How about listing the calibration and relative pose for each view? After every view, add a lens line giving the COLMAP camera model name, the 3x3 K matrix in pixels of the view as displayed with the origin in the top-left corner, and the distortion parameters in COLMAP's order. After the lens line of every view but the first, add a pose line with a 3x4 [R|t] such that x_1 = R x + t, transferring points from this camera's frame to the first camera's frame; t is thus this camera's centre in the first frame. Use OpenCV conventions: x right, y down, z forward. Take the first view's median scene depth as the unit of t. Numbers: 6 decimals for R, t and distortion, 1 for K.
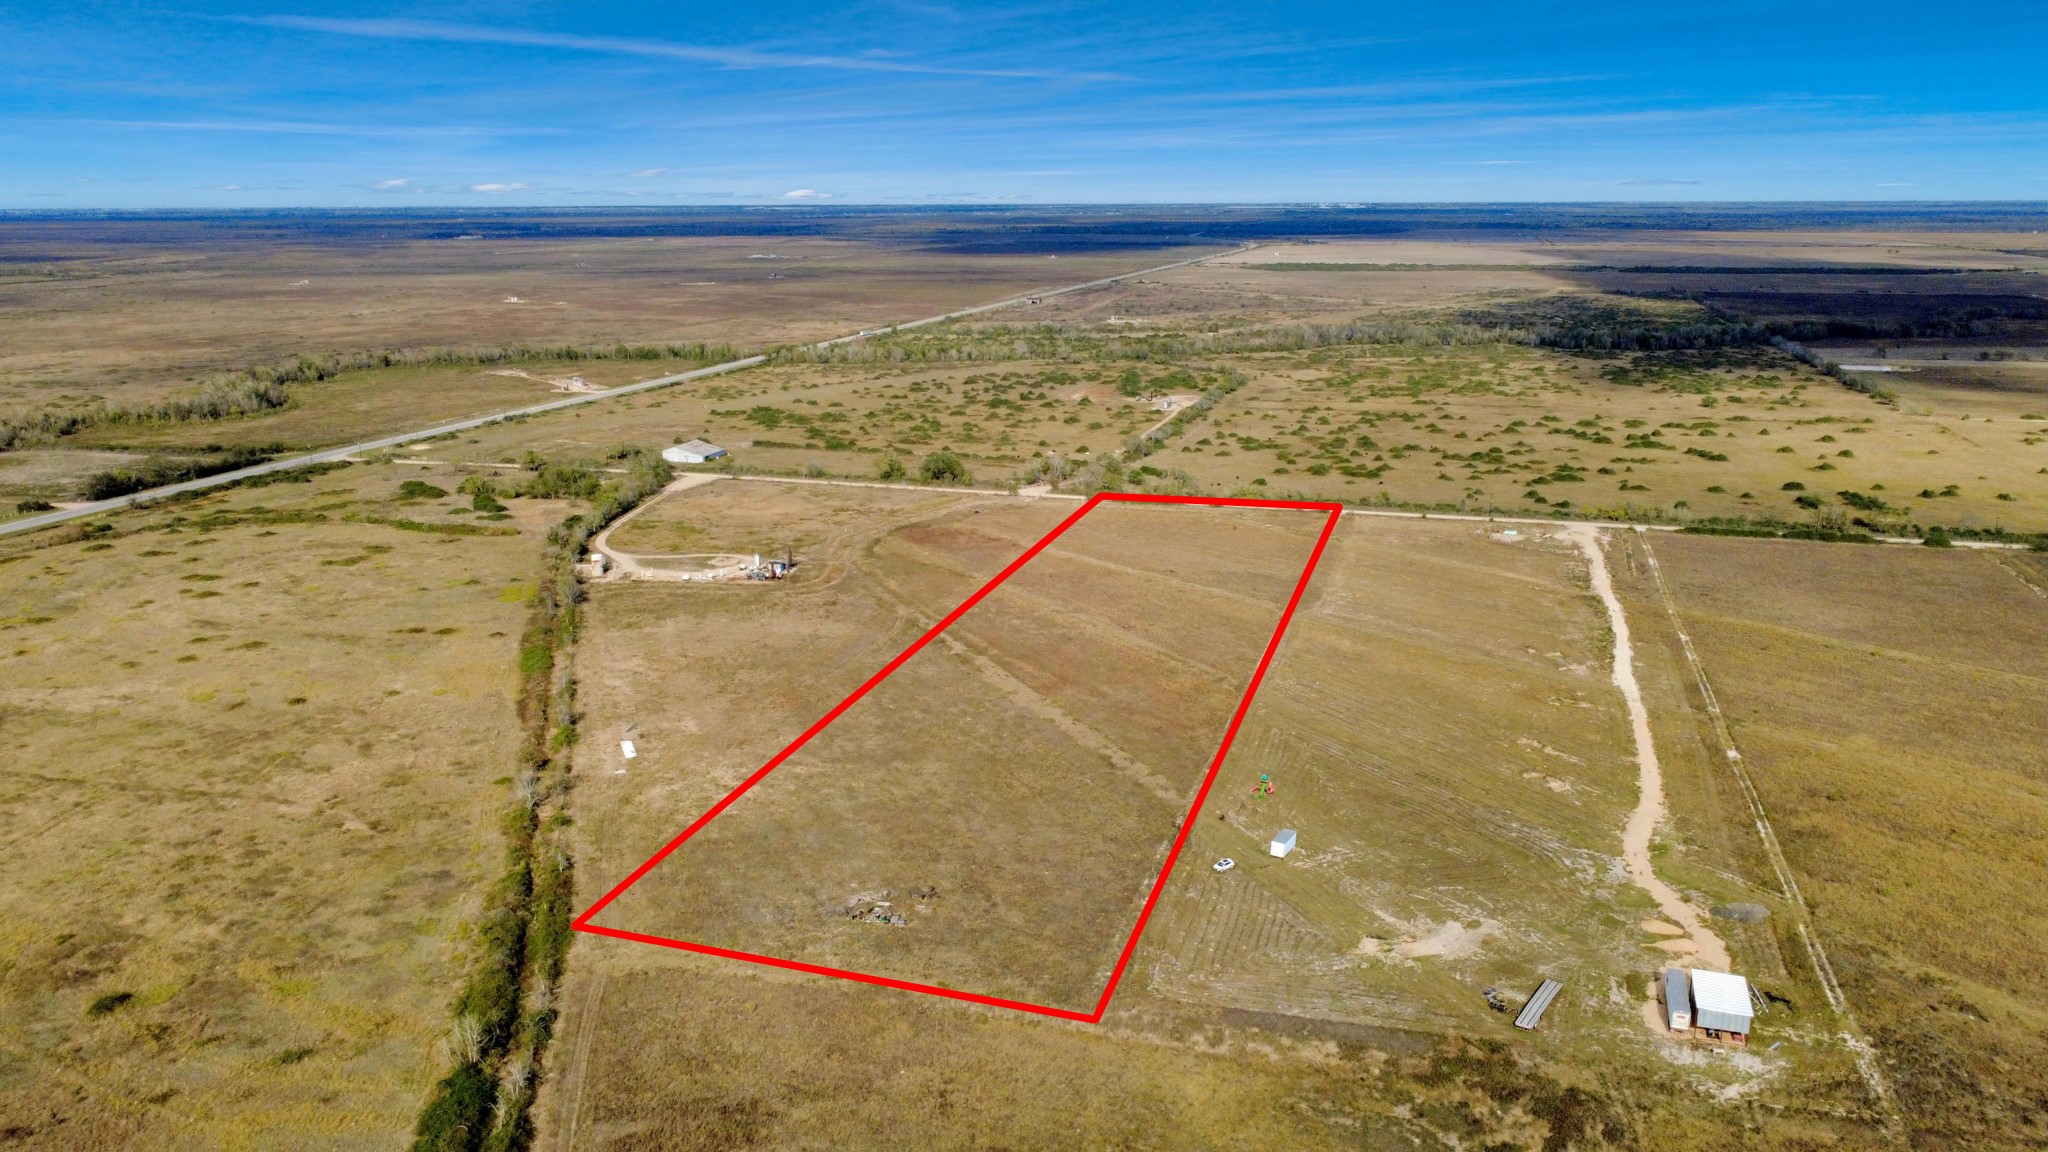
lens RADIAL K [[1535.1, 0, 1032.4], [0, 1535.1, 535.9], [0, 0, 1]] dist [0.003527, -0.002644]
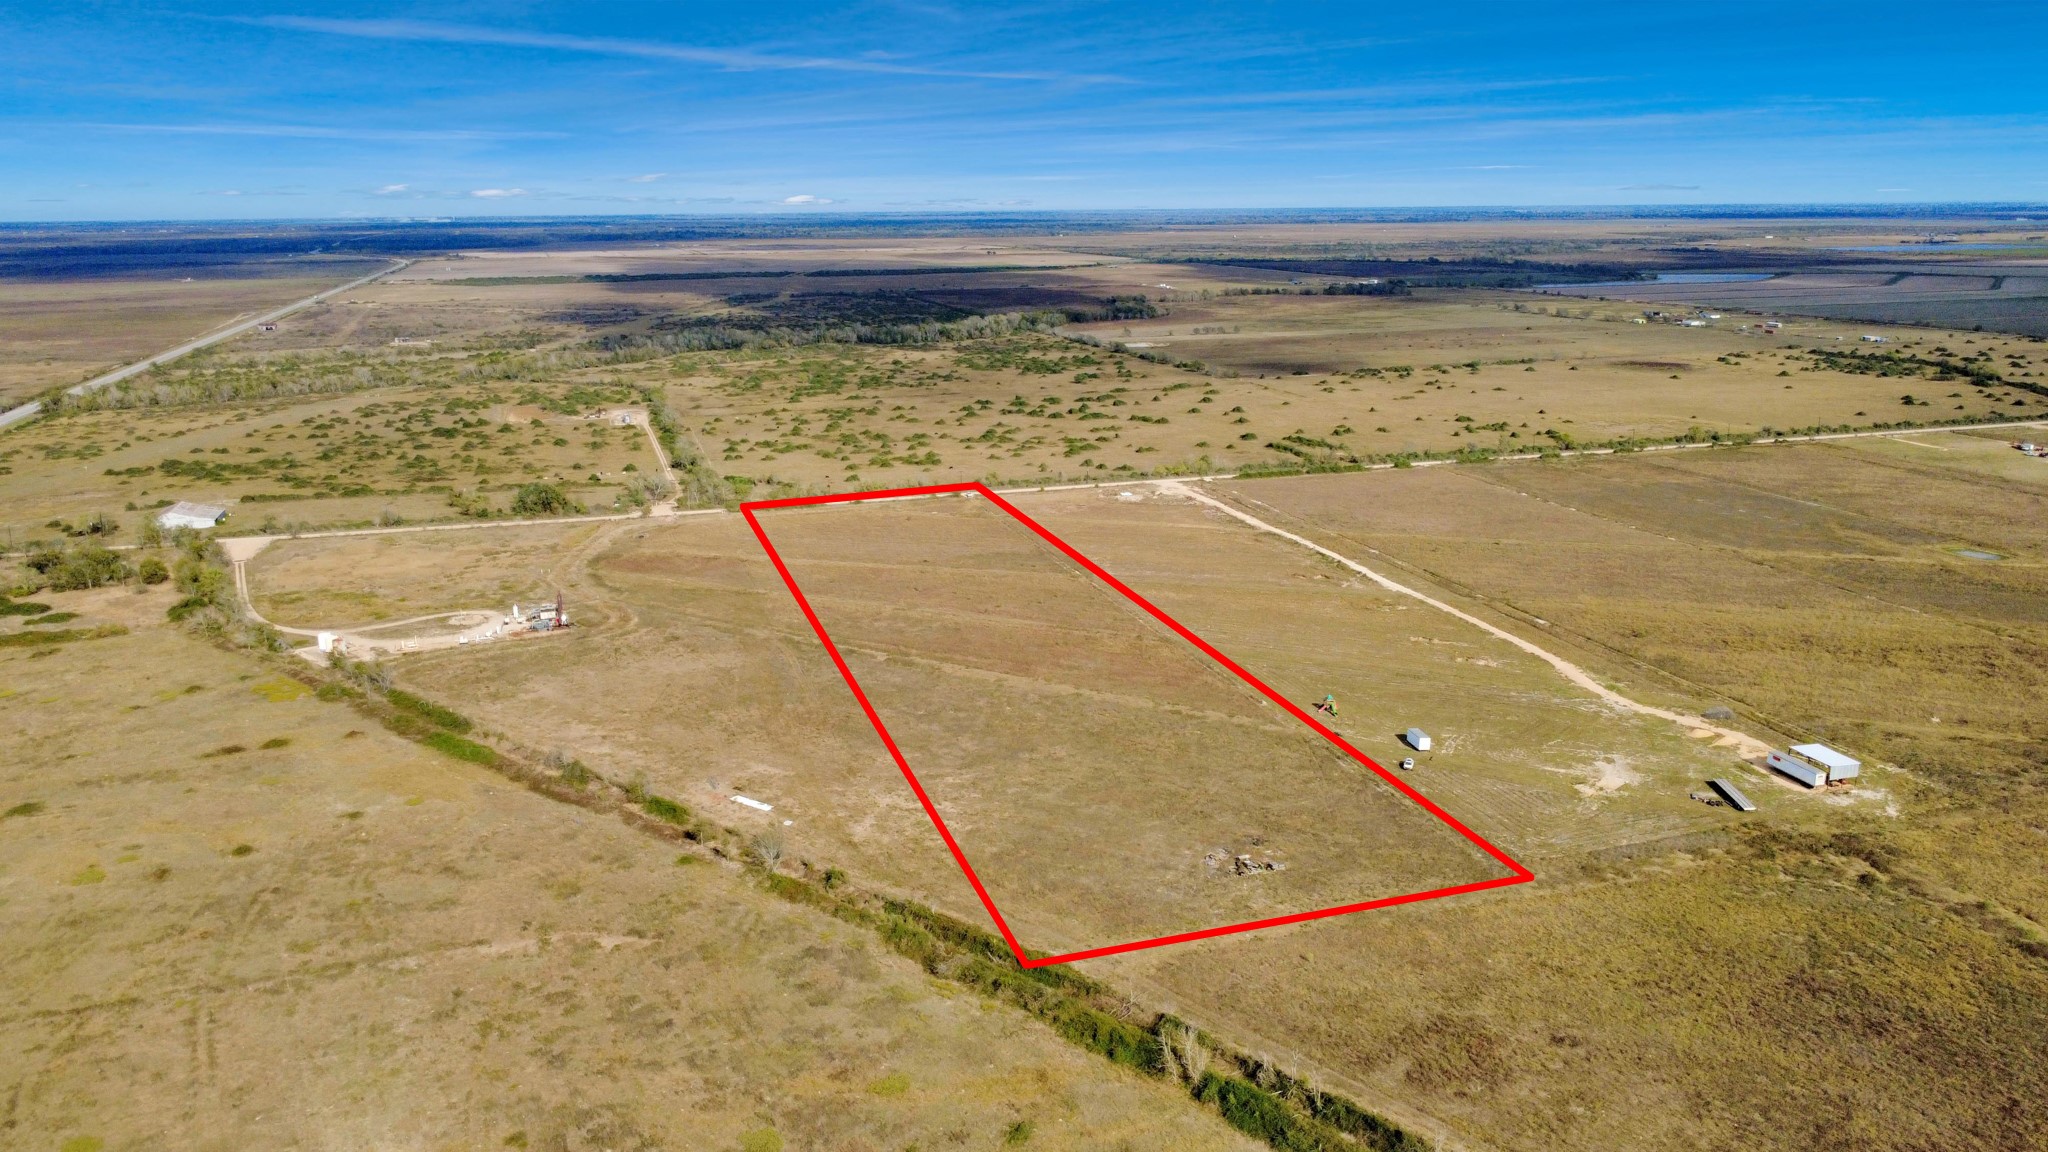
lens RADIAL K [[1473.2, 0, 1035.9], [0, 1473.2, 635.5], [0, 0, 1]] dist [-0.000045, 0.002312]
pose [[0.832089, -0.160113, 0.531028, -0.440117], [0.125878, 0.986958, 0.100340, -0.021112], [-0.540169, -0.016647, 0.841392, 0.126327]]
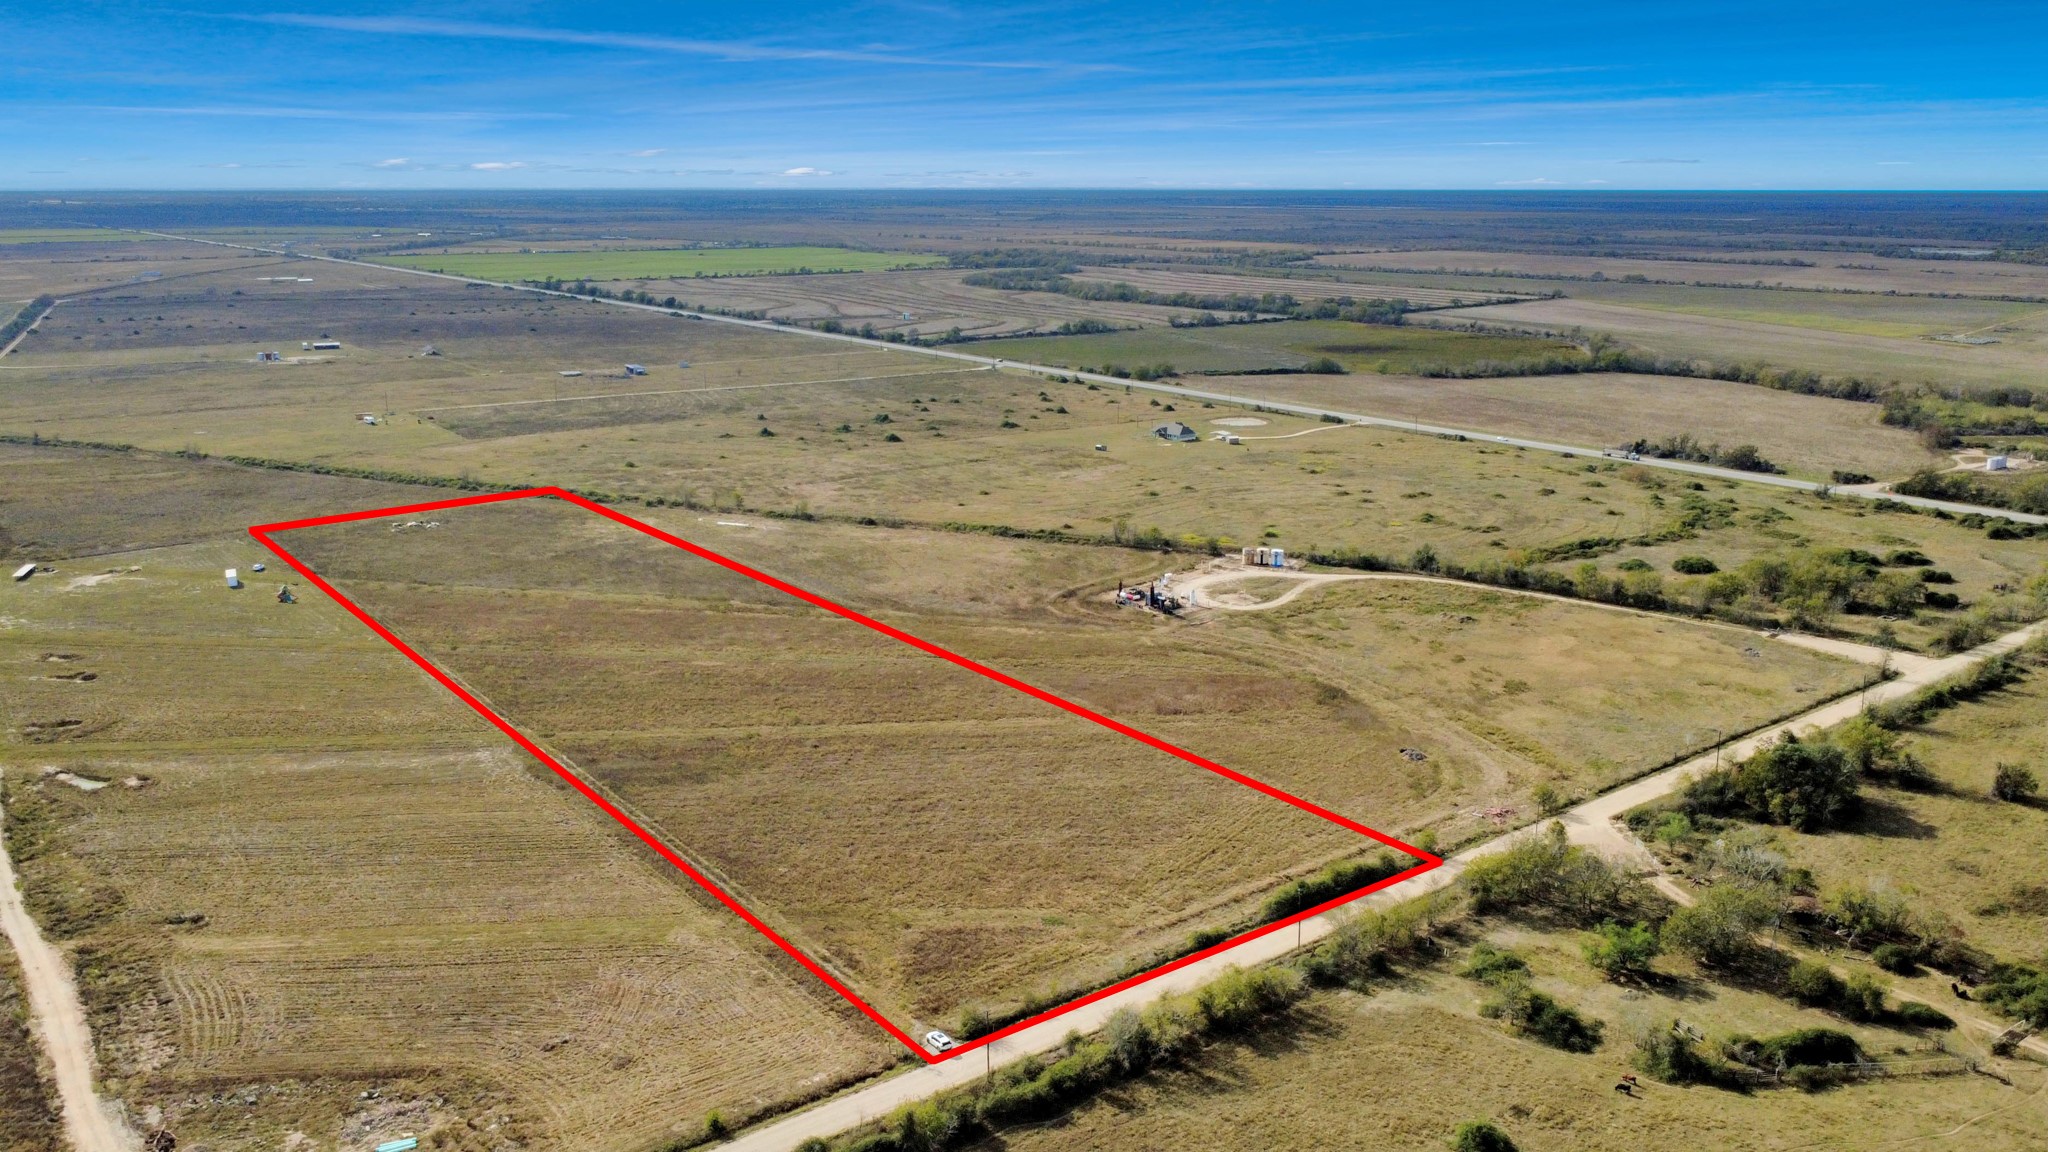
lens RADIAL K [[1589.3, 0, 1024.0], [0, 1589.3, 576.0], [0, 0, 1]] dist [0.003305, -0.002697]
pose [[-0.594116, 0.198421, -0.779522, 0.584818], [-0.173820, 0.914532, 0.365264, -0.319405], [0.785374, 0.352506, -0.508849, 1.536259]]
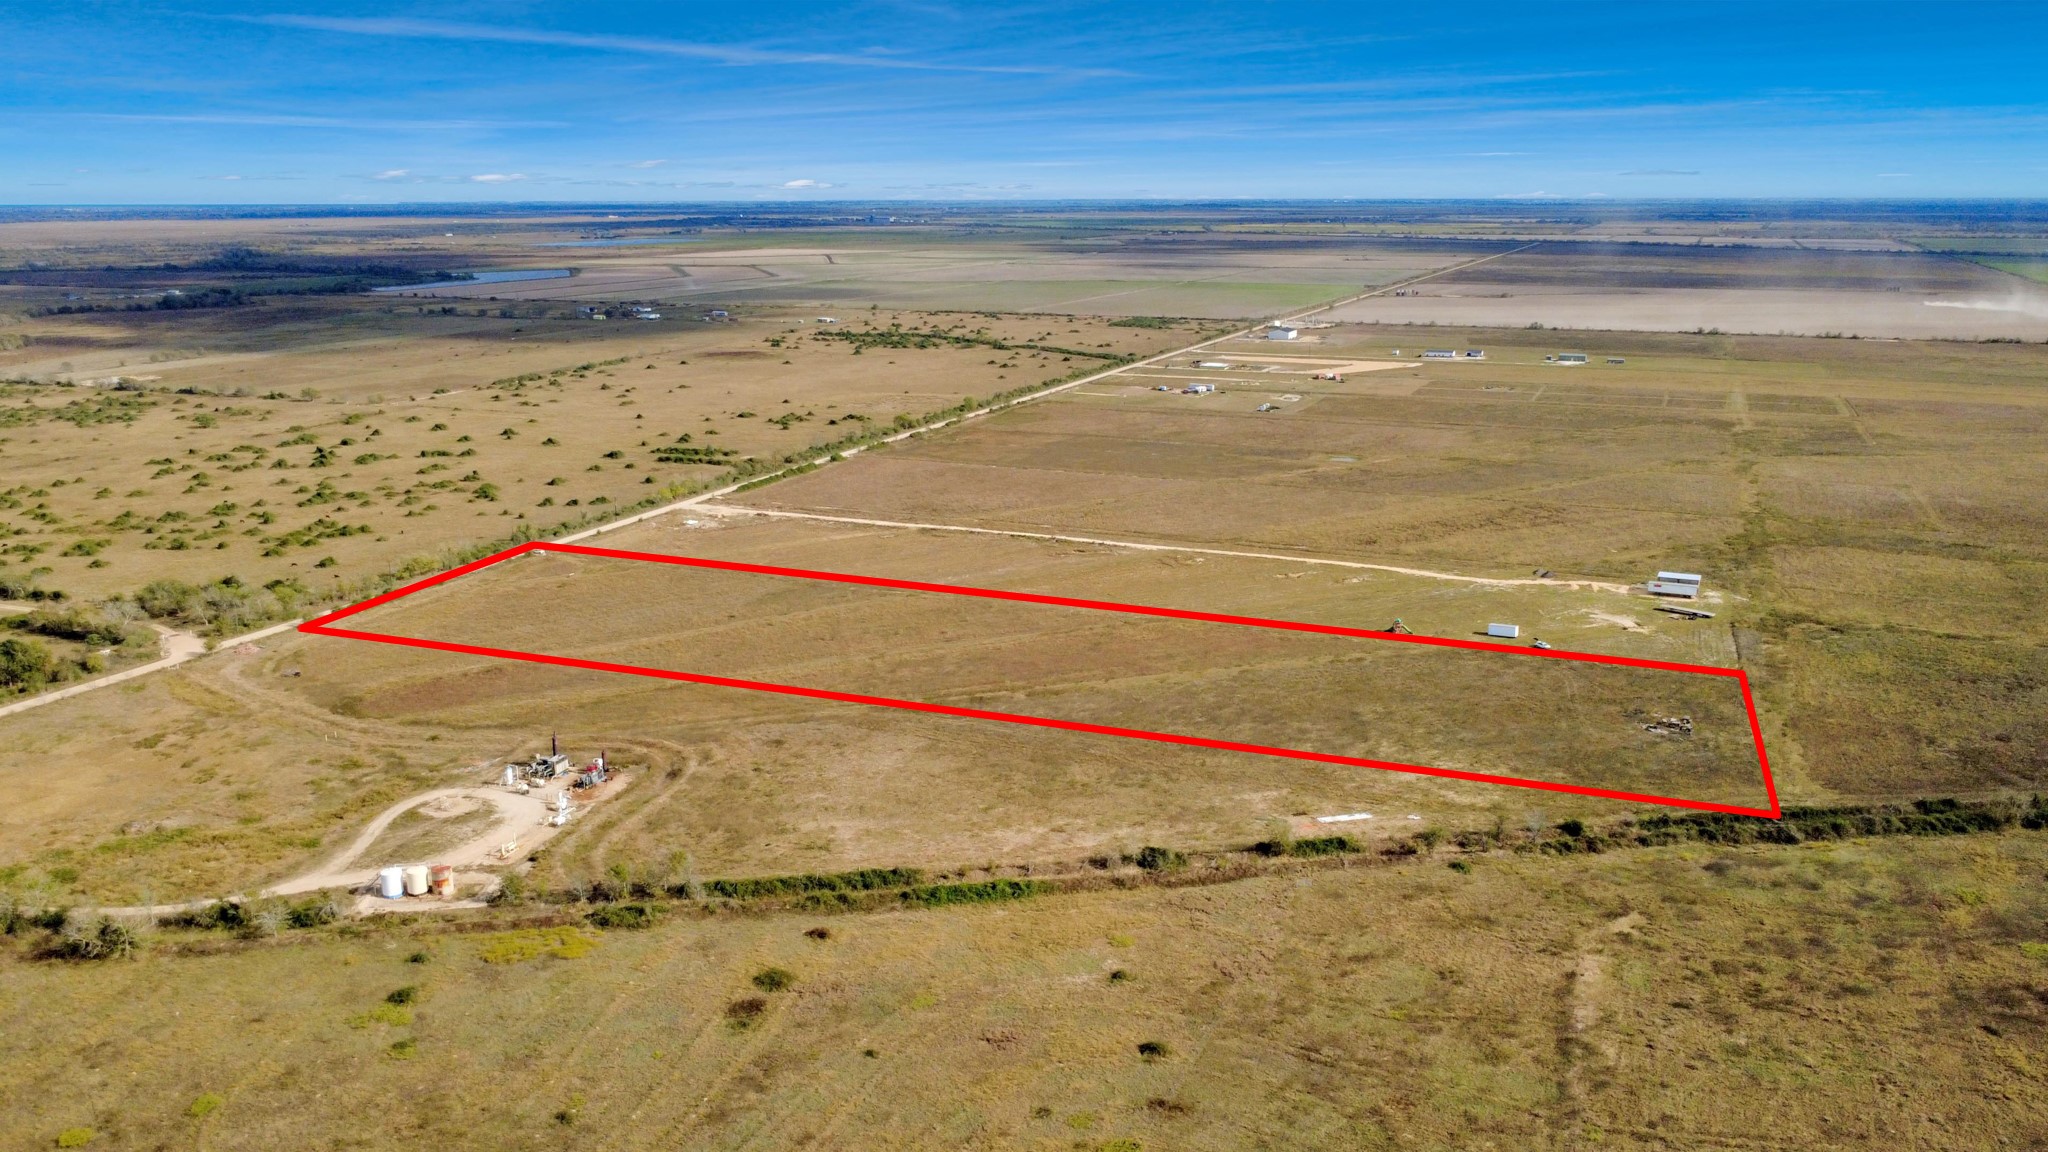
lens RADIAL K [[1555.4, 0, 1029.6], [0, 1555.4, 569.7], [0, 0, 1]] dist [0.002361, 0.000593]
pose [[0.113846, -0.231254, 0.966209, -0.857932], [0.218208, 0.954605, 0.202766, -0.168573], [-0.969239, 0.187751, 0.159140, 0.770410]]
